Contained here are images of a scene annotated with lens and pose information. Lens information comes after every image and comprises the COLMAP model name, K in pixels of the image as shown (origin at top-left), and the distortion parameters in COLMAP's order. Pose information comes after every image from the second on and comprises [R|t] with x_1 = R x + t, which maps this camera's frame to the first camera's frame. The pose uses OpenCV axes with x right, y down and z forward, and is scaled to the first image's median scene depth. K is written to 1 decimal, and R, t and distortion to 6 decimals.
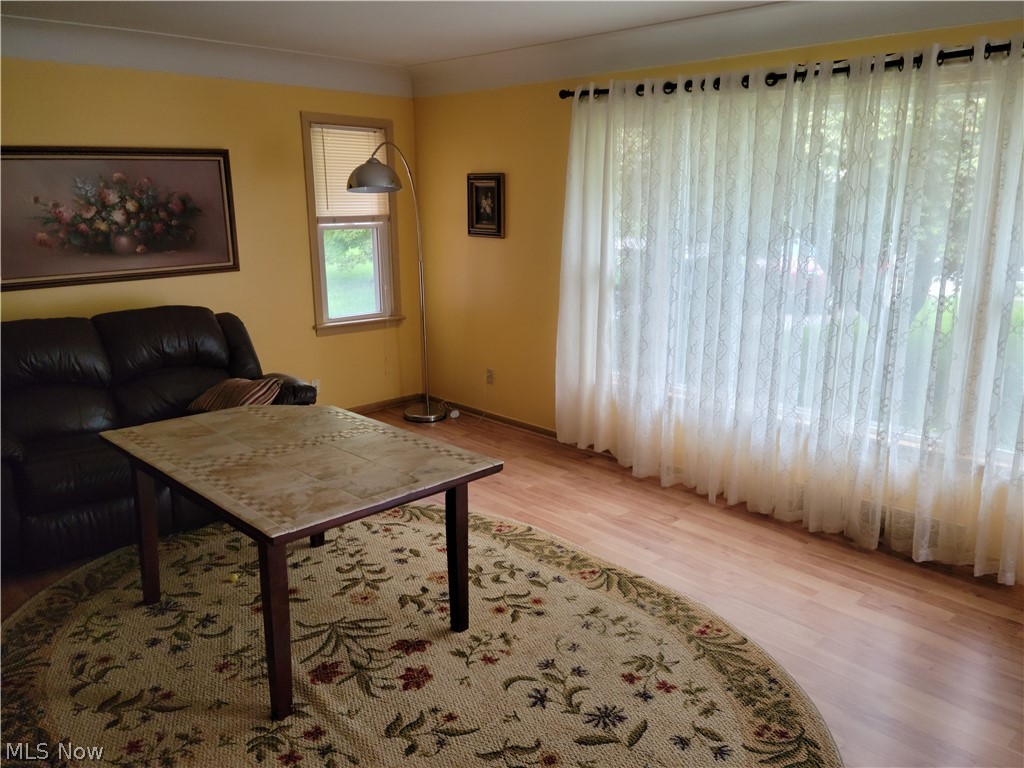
lens RADIAL K [[808.1, 0, 512.0], [0, 808.1, 384.0], [0, 0, 1]] dist [0.001959, -0.380133]
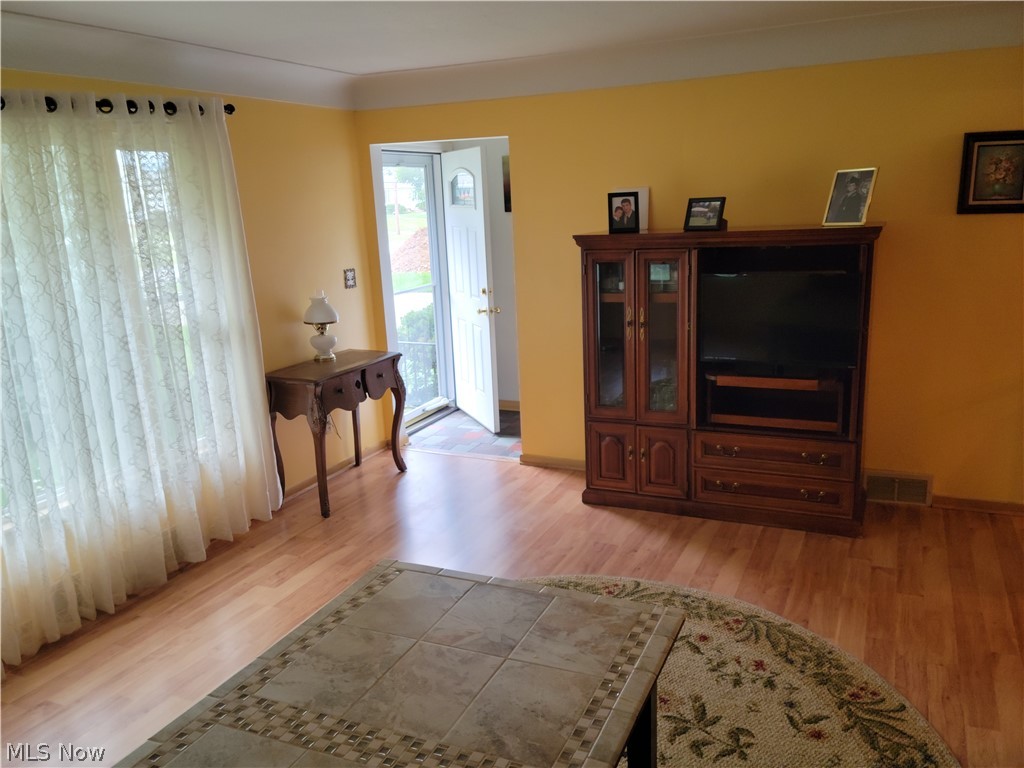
lens RADIAL K [[818.5, 0, 522.4], [0, 818.5, 383.2], [0, 0, 1]] dist [0.103458, -0.120785]
pose [[-0.354806, -0.210254, 0.910992, -0.755876], [0.274895, 0.907855, 0.316594, -0.281125], [-0.893614, 0.362756, -0.264314, 0.981785]]
